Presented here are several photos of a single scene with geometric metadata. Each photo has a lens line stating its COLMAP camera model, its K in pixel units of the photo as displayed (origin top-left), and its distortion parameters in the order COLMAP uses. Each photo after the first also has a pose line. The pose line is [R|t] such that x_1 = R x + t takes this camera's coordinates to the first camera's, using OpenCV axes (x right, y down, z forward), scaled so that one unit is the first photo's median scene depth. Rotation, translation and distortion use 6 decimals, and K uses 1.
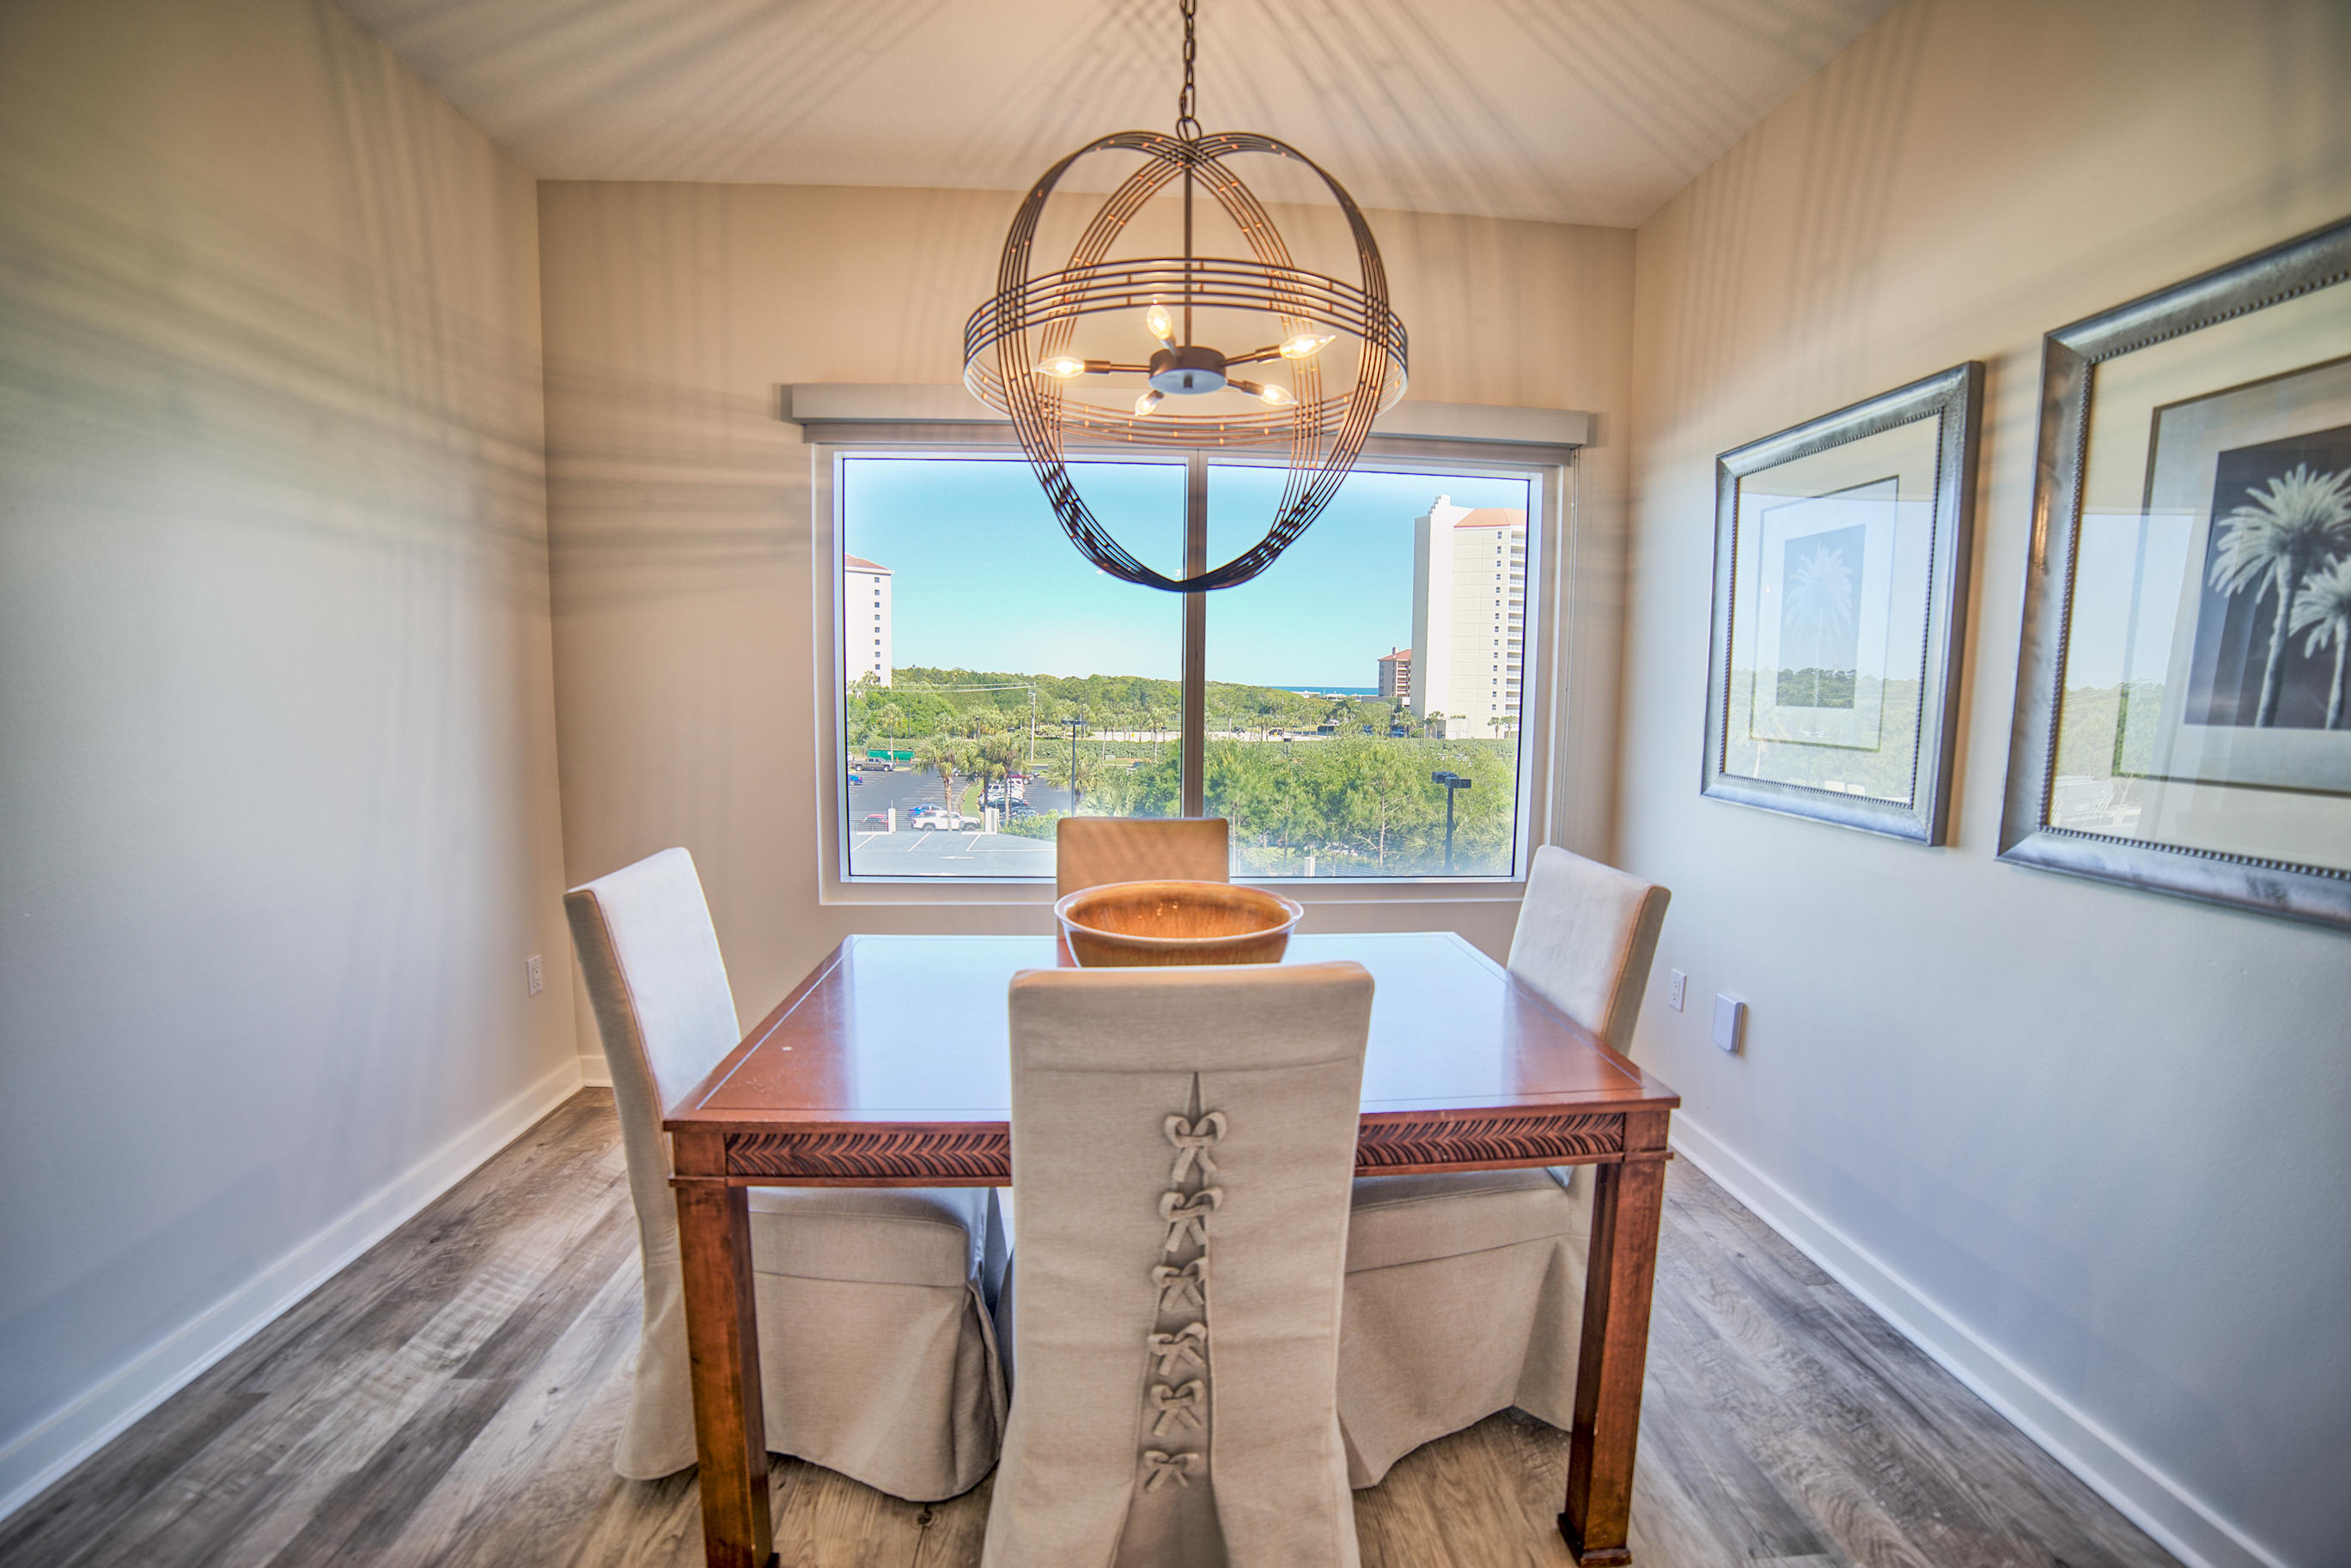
lens RADIAL K [[957.6, 0, 1175.5], [0, 957.6, 784.0], [0, 0, 1]] dist [-0.091346, 0.030806]
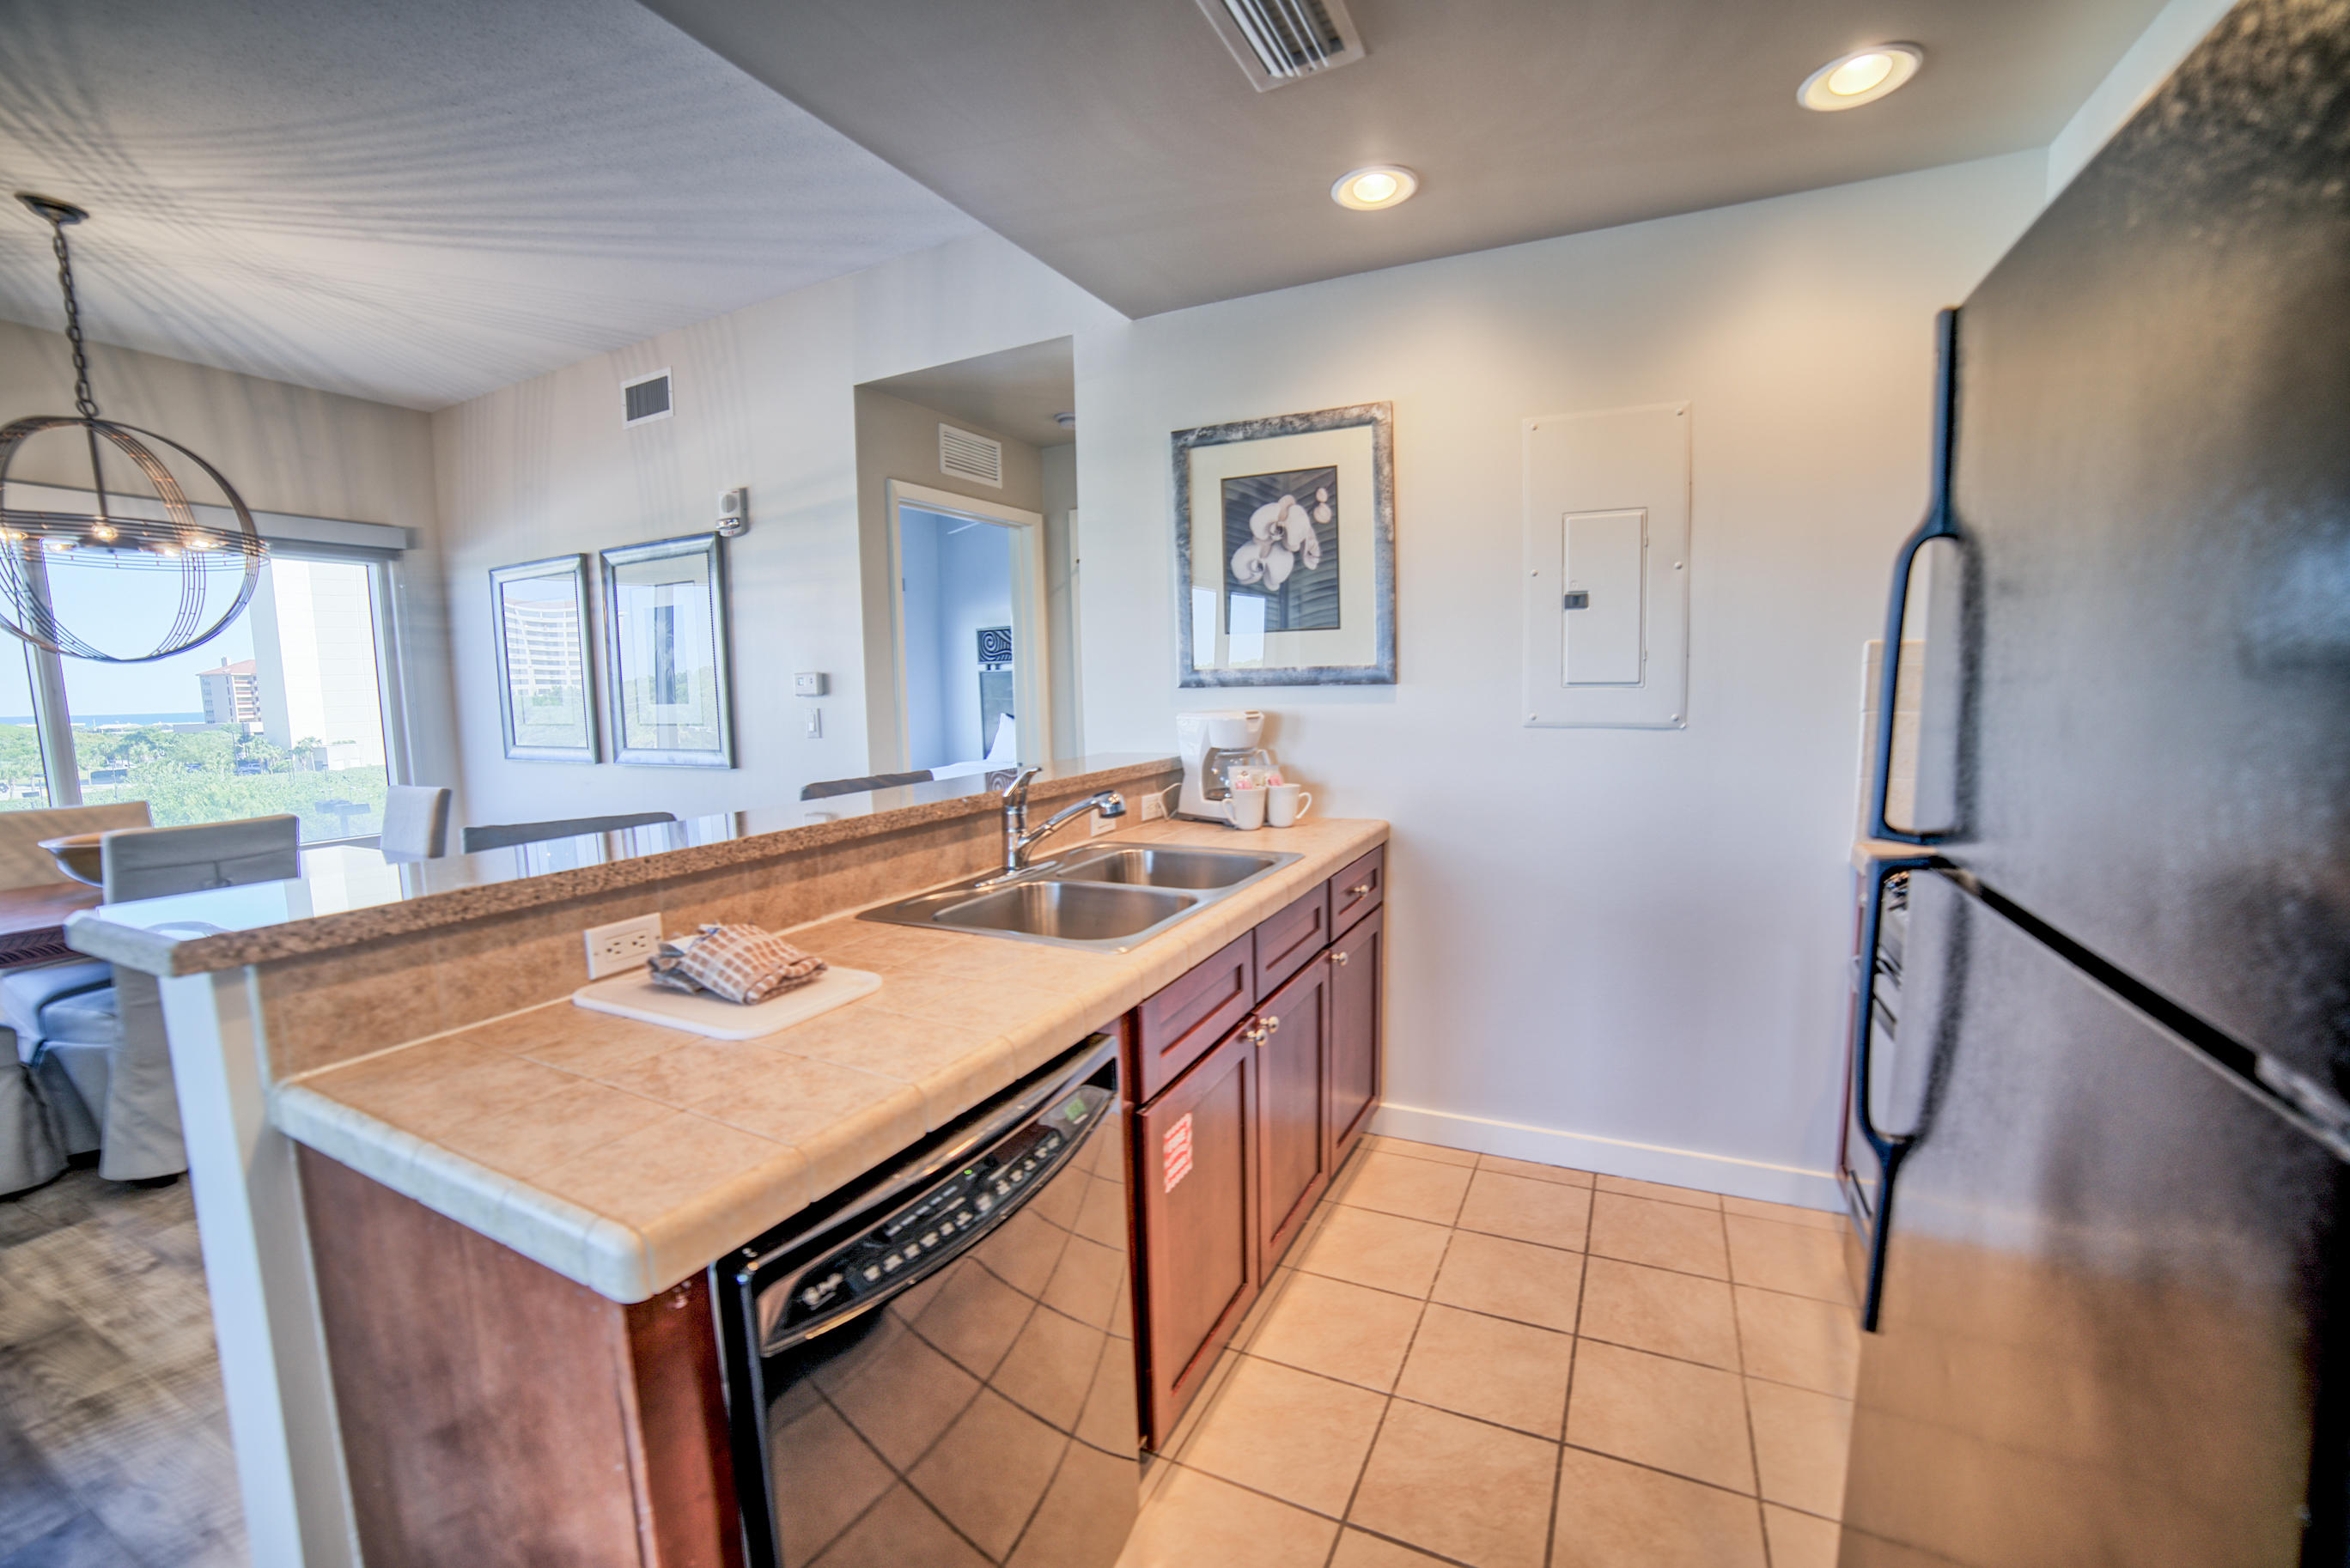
lens RADIAL K [[960.4, 0, 1183.7], [0, 960.4, 772.4], [0, 0, 1]] dist [-0.108285, 0.039513]
pose [[0.504185, -0.107618, 0.856864, -0.392011], [0.120401, 0.991274, 0.053655, 0.138821], [-0.855162, 0.076116, 0.512743, -1.399031]]
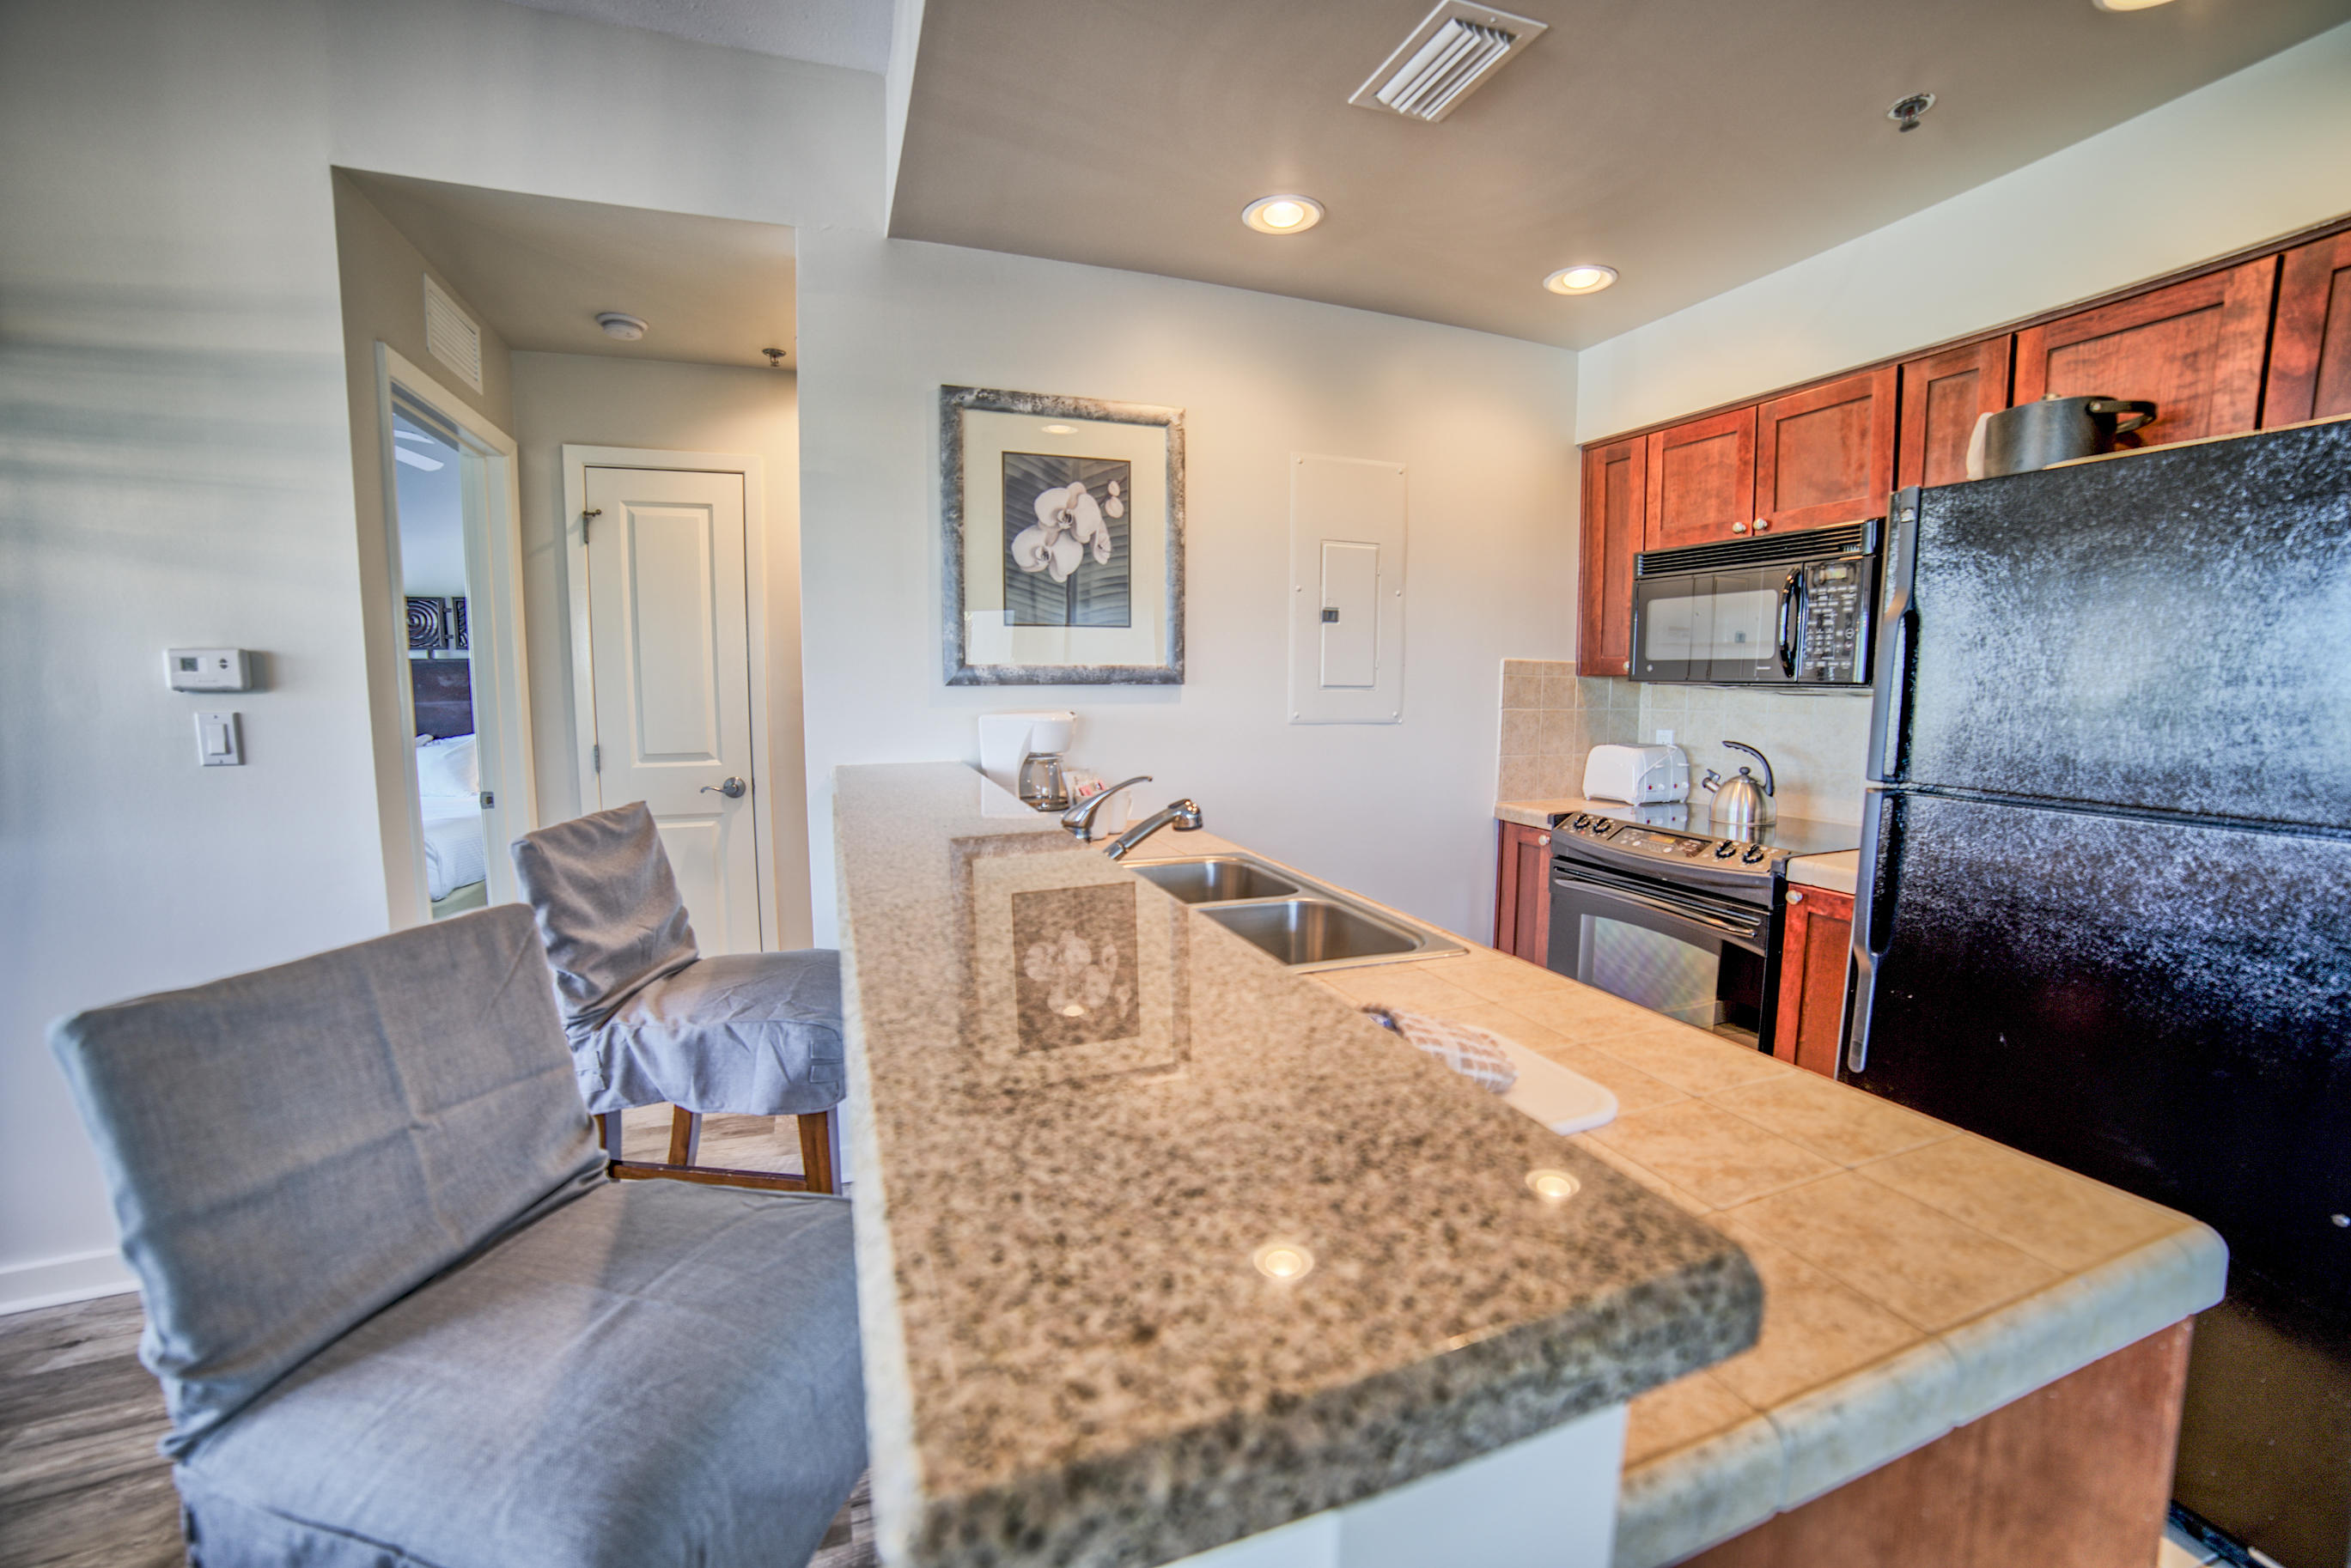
lens RADIAL K [[957.6, 0, 1175.5], [0, 957.6, 784.0], [0, 0, 1]] dist [-0.091346, 0.030806]
pose [[-0.265663, -0.117252, 0.956909, -0.418657], [0.095835, 0.984448, 0.147232, 0.059023], [-0.959291, 0.130819, -0.250295, -0.583015]]
